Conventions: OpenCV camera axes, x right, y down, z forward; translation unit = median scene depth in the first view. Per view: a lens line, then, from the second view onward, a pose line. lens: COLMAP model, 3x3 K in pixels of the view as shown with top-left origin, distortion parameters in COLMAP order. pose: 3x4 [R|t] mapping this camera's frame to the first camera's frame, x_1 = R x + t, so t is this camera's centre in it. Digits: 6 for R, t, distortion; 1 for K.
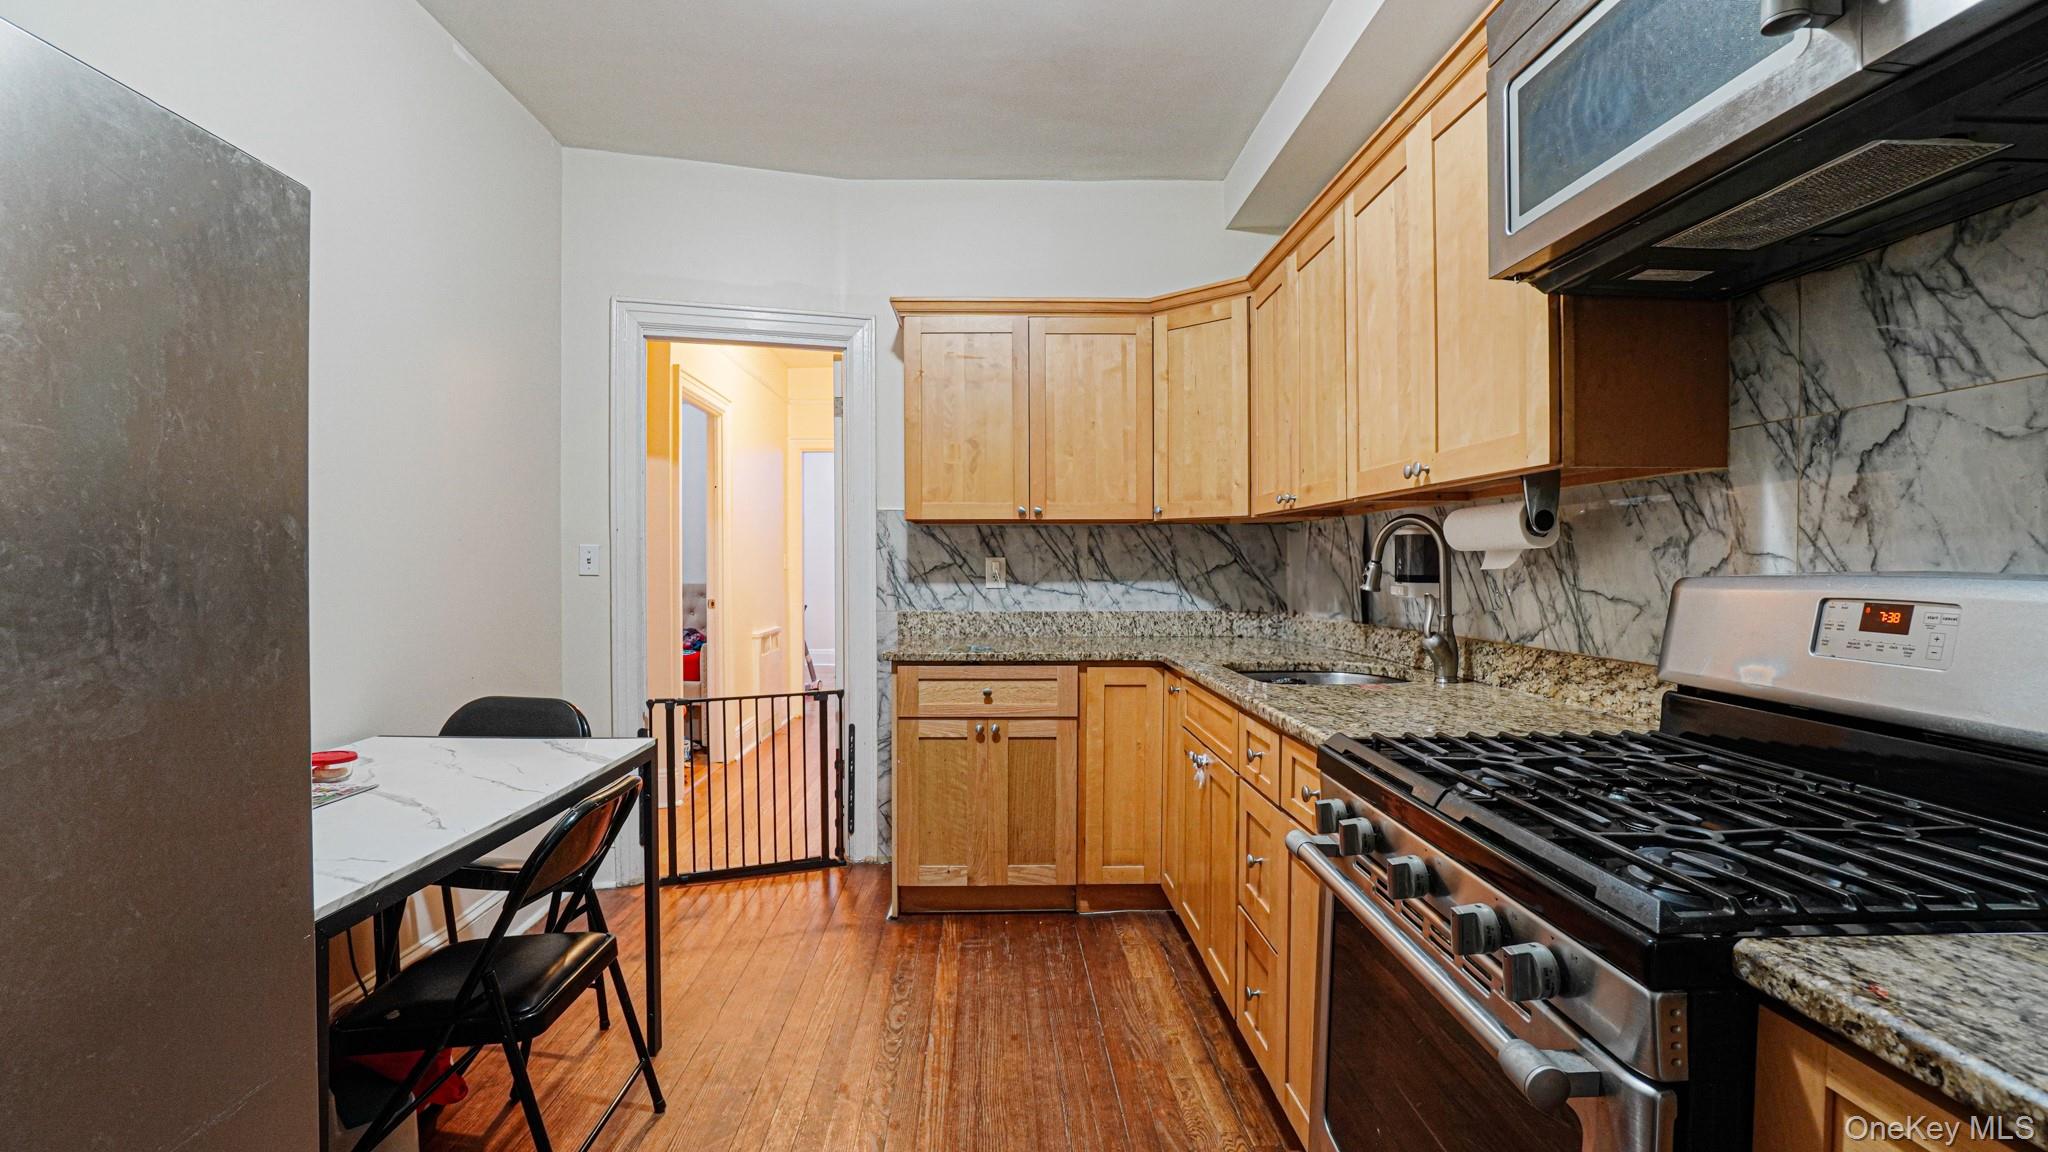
lens RADIAL K [[930.5, 0, 1018.8], [0, 930.5, 570.1], [0, 0, 1]] dist [-0.066139, 0.025677]
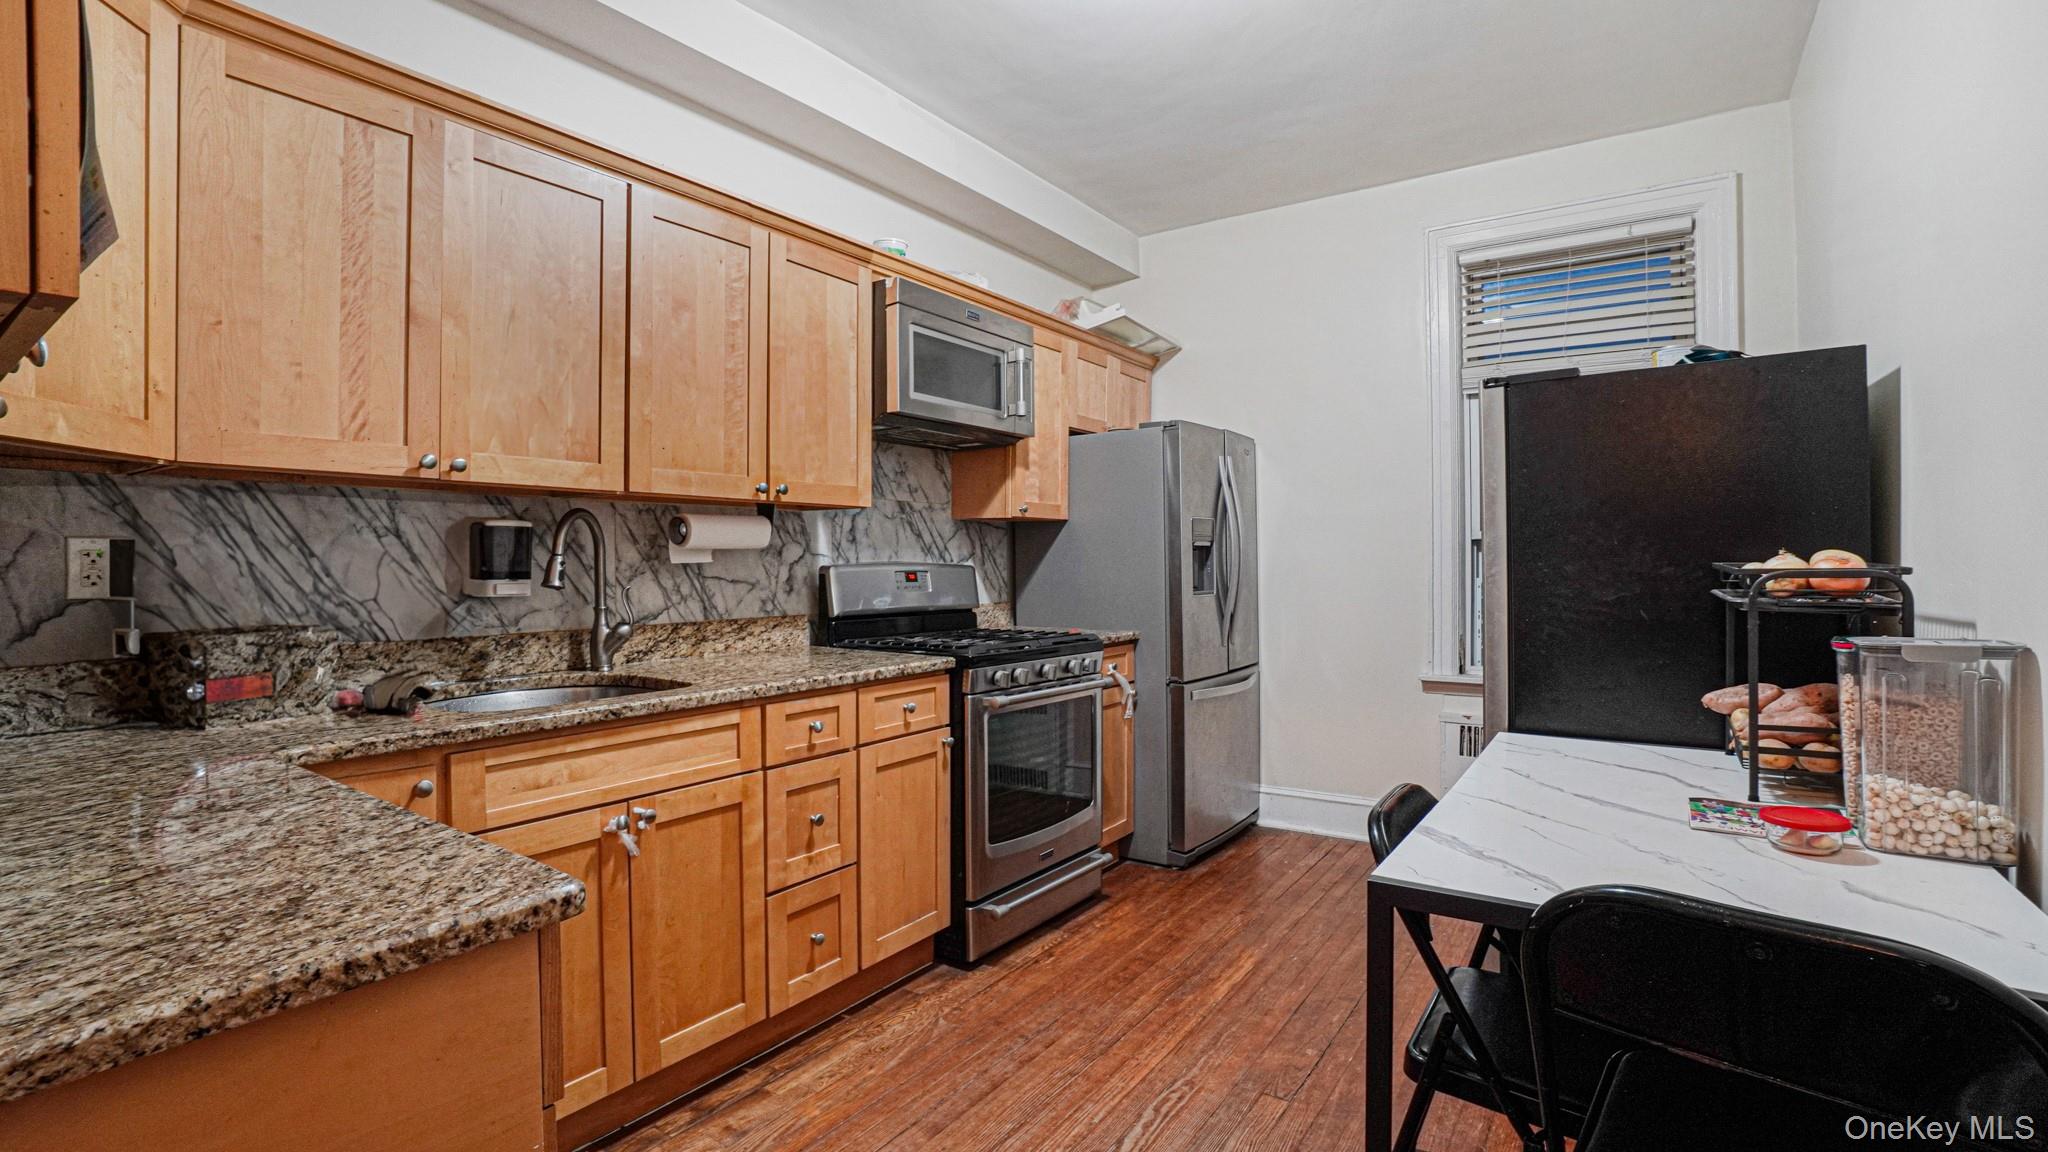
lens RADIAL K [[930.5, 0, 1018.8], [0, 930.5, 570.1], [0, 0, 1]] dist [-0.066139, 0.025677]
pose [[-0.803399, 0.004486, 0.595424, -0.671755], [0.012927, 0.999867, 0.009909, 0.002890], [-0.595300, 0.015658, -0.803351, 1.905824]]
